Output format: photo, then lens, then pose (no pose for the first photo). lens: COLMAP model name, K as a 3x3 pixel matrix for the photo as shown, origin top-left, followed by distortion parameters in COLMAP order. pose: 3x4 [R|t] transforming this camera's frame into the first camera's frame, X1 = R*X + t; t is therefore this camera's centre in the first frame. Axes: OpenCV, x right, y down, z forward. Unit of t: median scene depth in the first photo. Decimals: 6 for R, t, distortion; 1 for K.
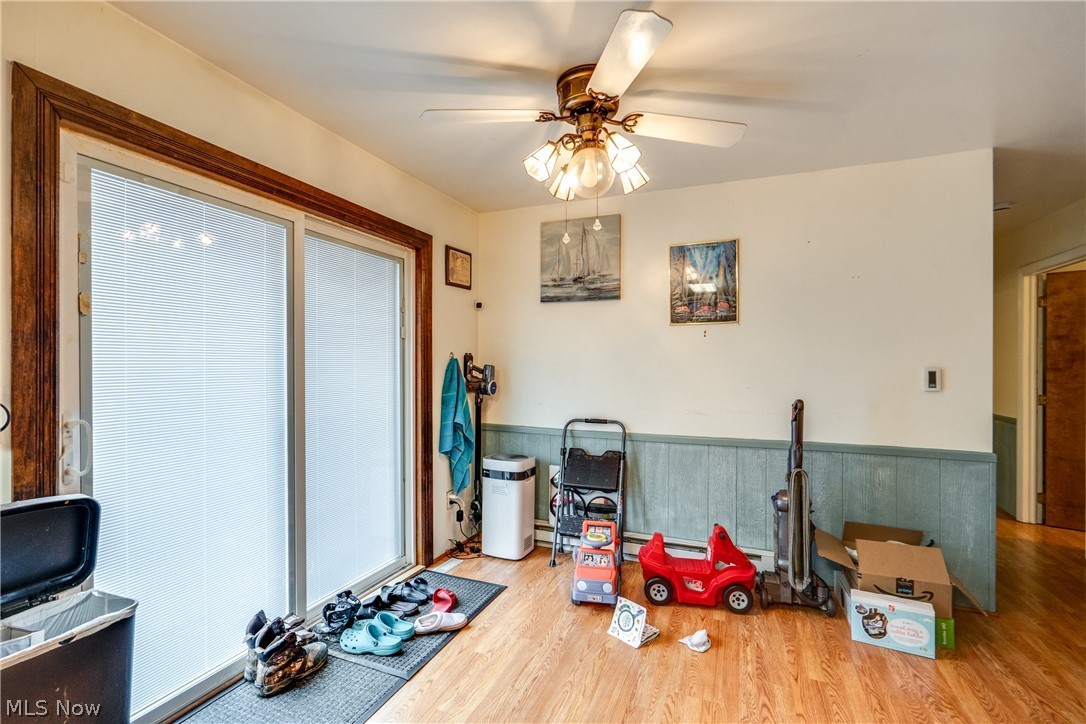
lens RADIAL K [[497.8, 0, 539.1], [0, 497.8, 359.5], [0, 0, 1]] dist [-0.008282, 0.000452]
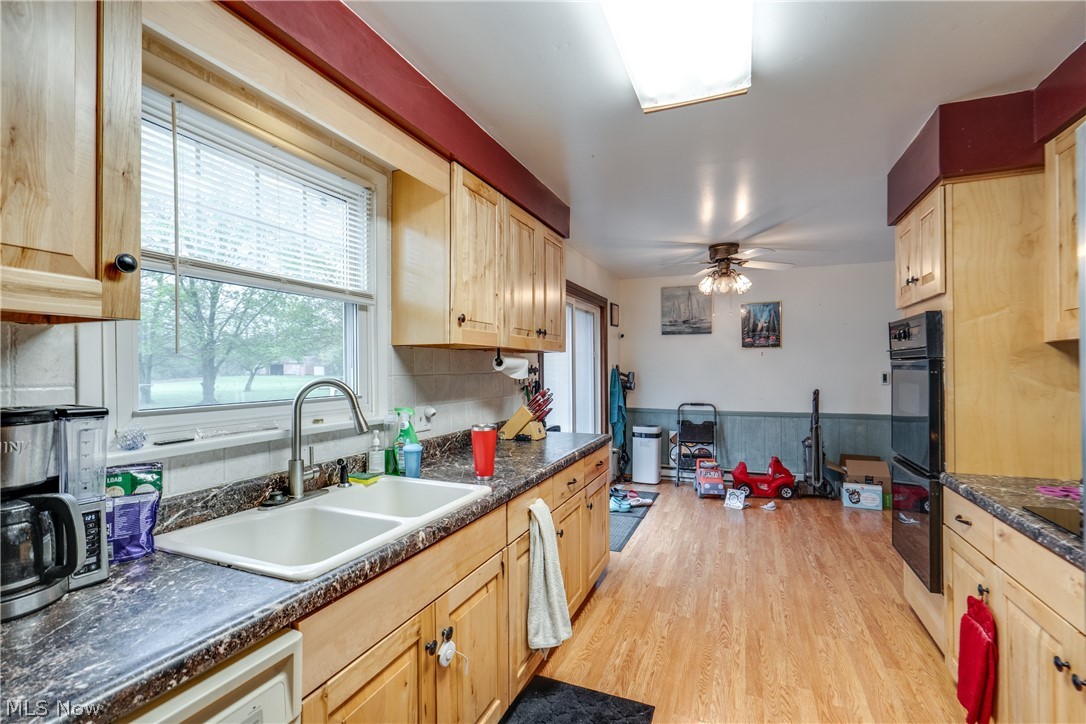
lens RADIAL K [[504.2, 0, 550.6], [0, 504.2, 360.7], [0, 0, 1]] dist [-0.004990, 0.001431]
pose [[0.999750, -0.008409, 0.020742, -0.513749], [0.008402, 0.999965, 0.000427, -0.038282], [-0.020744, -0.000252, 0.999785, -0.876316]]
